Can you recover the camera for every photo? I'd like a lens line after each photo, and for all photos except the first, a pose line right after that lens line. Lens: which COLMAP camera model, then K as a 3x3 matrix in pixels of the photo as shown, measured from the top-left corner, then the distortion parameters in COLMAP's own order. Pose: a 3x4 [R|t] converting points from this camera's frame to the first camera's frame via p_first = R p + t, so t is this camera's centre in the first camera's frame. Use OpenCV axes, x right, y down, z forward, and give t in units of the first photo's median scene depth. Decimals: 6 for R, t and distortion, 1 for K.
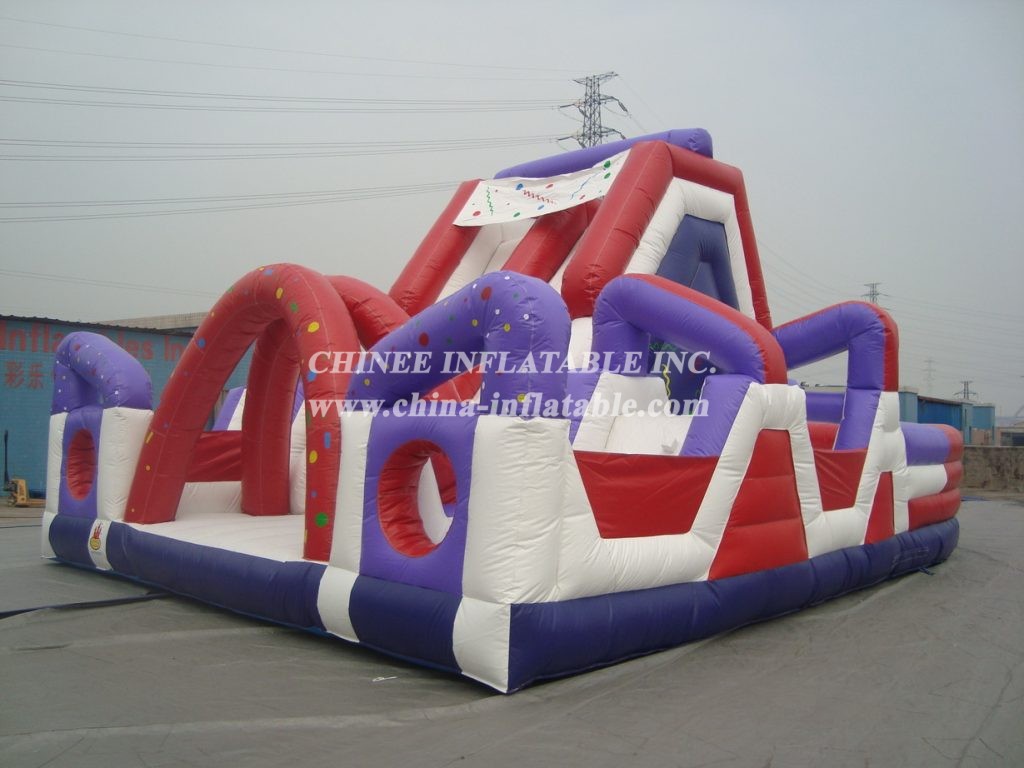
lens RADIAL K [[1006.3, 0, 512.0], [0, 1006.3, 384.0], [0, 0, 1]] dist [-0.192771, 0.009388]
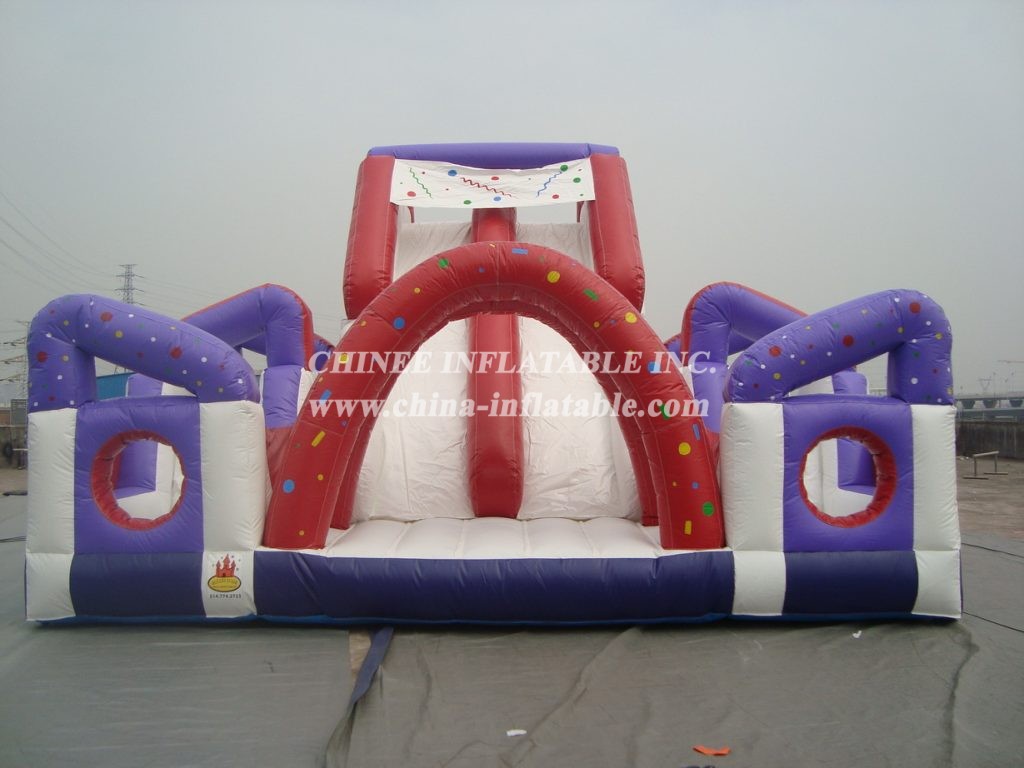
lens RADIAL K [[1026.9, 0, 516.5], [0, 1026.9, 362.9], [0, 0, 1]] dist [-0.261286, 0.285714]
pose [[0.729901, 0.017388, 0.683332, -0.803471], [-0.014454, 0.999846, -0.010003, -0.000976], [-0.683400, -0.002575, 0.730040, 0.285176]]
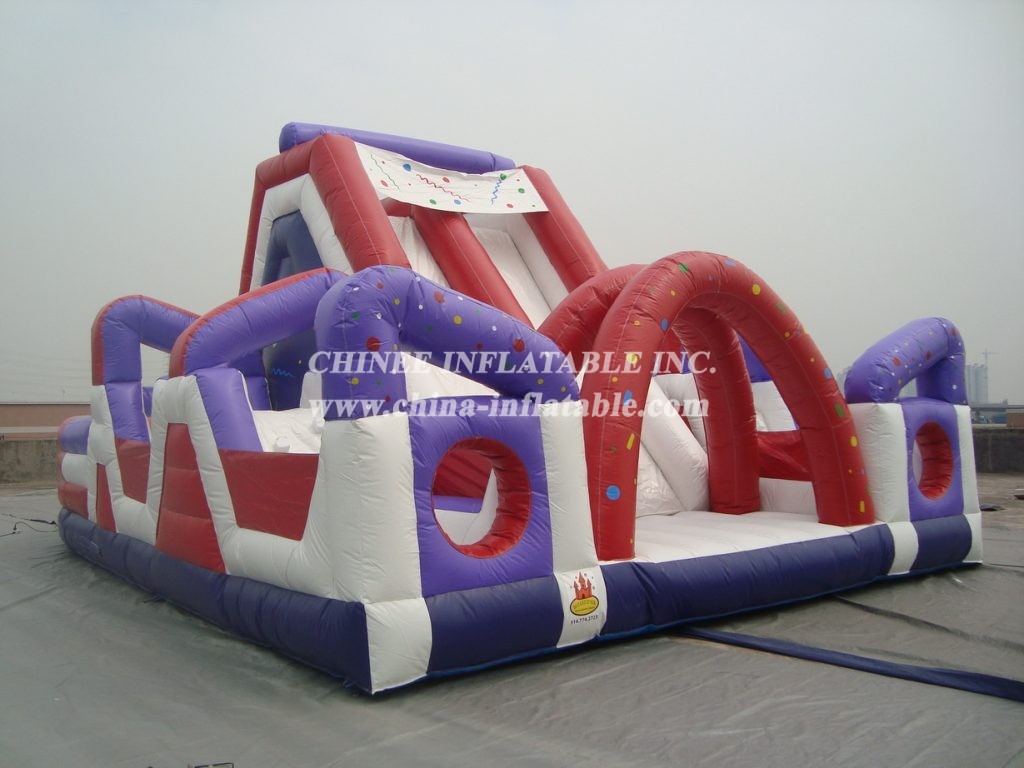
lens RADIAL K [[1006.3, 0, 512.0], [0, 1006.3, 384.0], [0, 0, 1]] dist [-0.192771, 0.009388]
pose [[0.185941, 0.020795, 0.982341, -1.129571], [-0.019851, 0.999651, -0.017403, 0.025184], [-0.982360, -0.016265, 0.186289, 0.928757]]
